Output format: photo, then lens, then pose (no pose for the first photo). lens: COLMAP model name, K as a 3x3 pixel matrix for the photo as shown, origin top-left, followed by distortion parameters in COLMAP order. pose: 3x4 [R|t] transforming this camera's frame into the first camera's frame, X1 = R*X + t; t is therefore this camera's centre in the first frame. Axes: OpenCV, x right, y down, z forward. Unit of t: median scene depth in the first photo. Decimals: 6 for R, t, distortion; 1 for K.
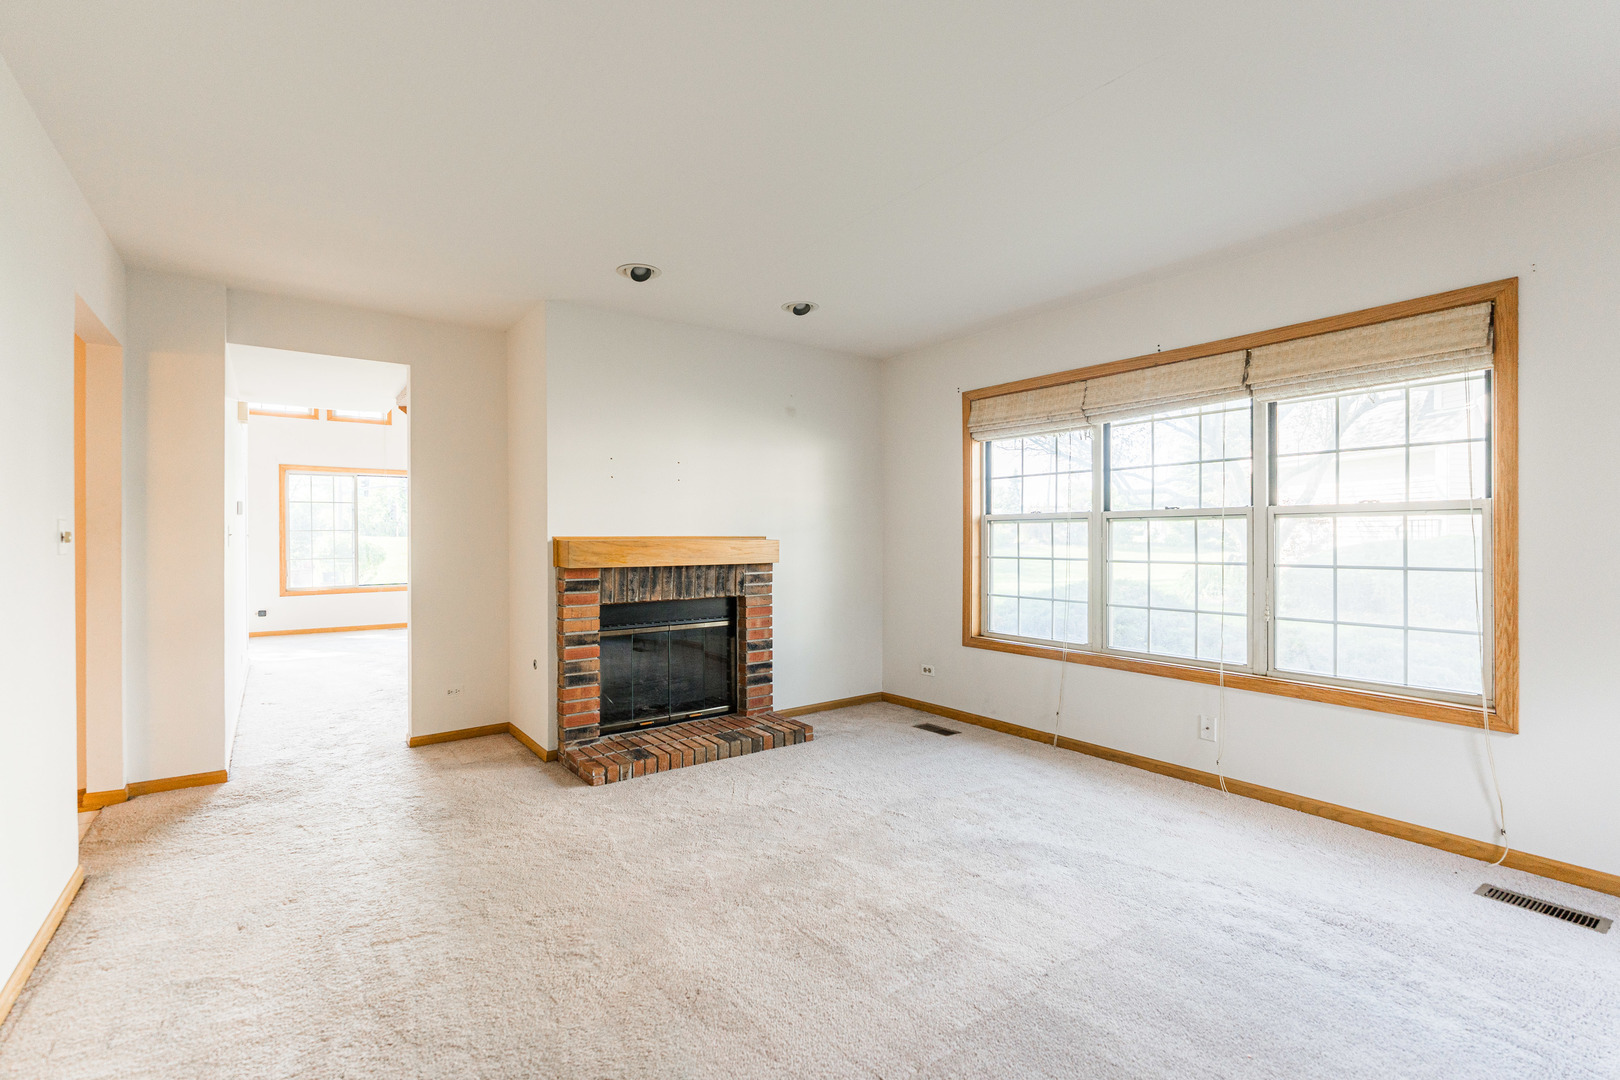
lens RADIAL K [[713.2, 0, 766.5], [0, 713.2, 544.2], [0, 0, 1]] dist [-0.004064, -0.001574]
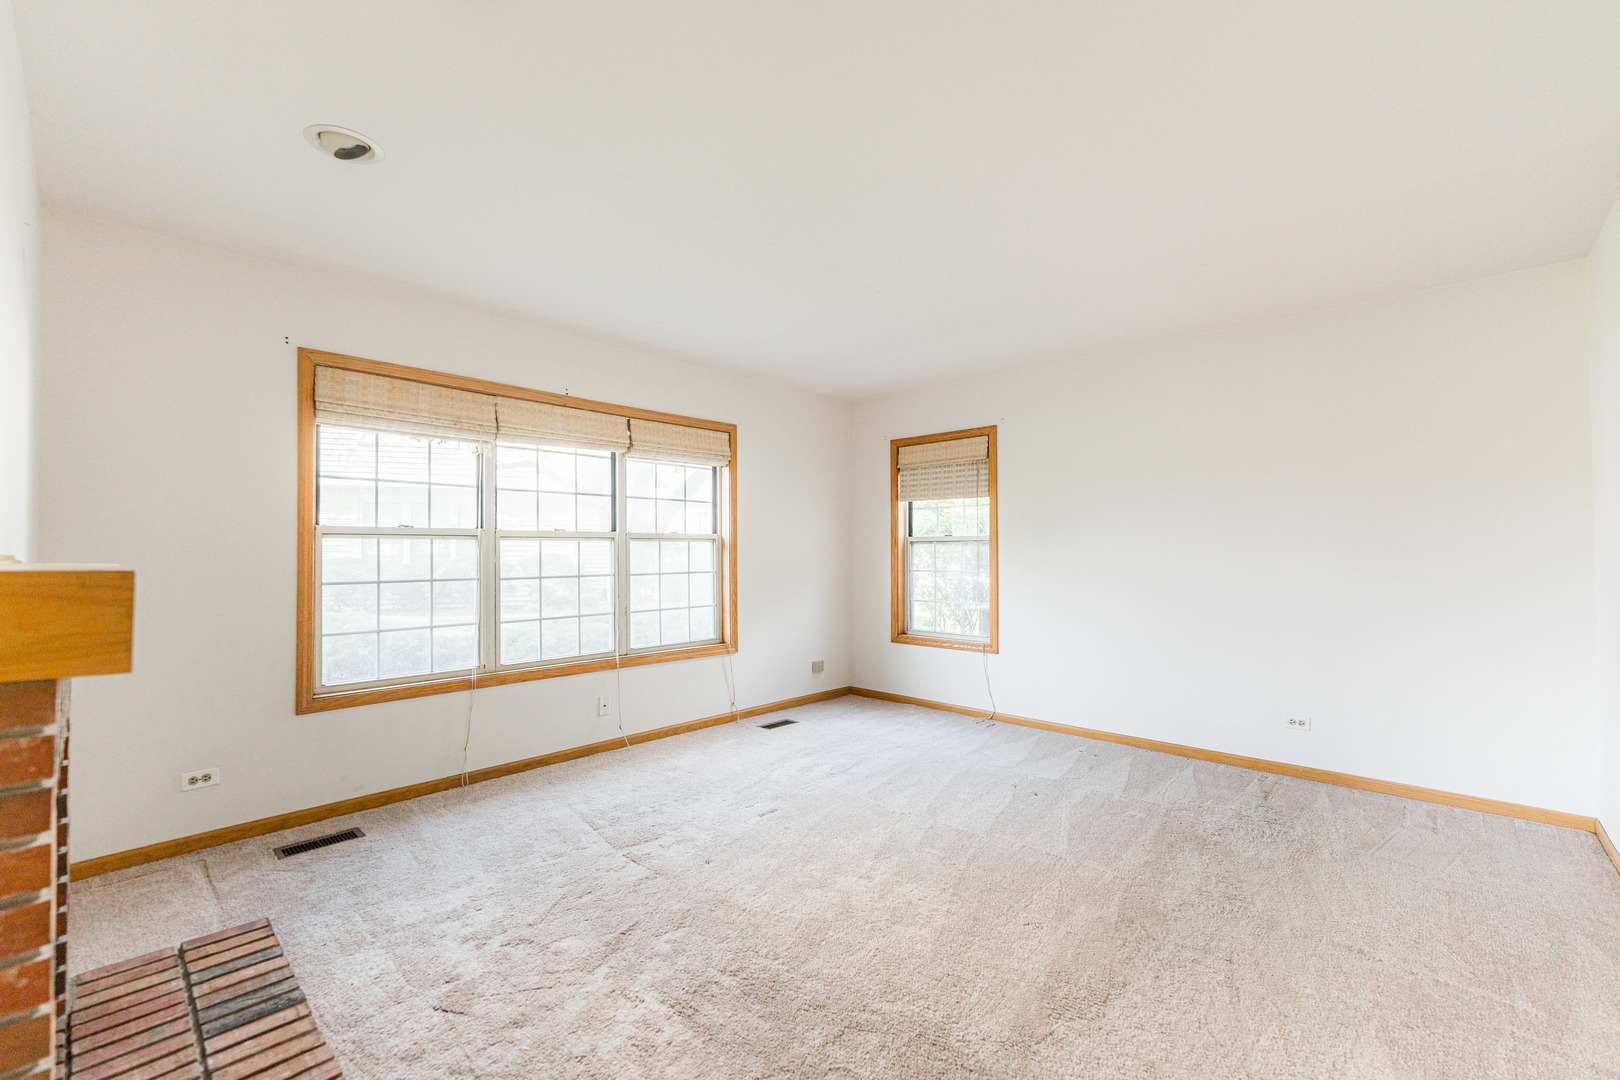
lens RADIAL K [[682.1, 0, 826.8], [0, 682.1, 544.0], [0, 0, 1]] dist [-0.007422, 0.000904]
pose [[-0.231793, 0.015128, 0.972648, -0.607720], [0.015719, 0.999807, -0.011804, -0.007844], [-0.972638, 0.012553, -0.231986, 0.828674]]
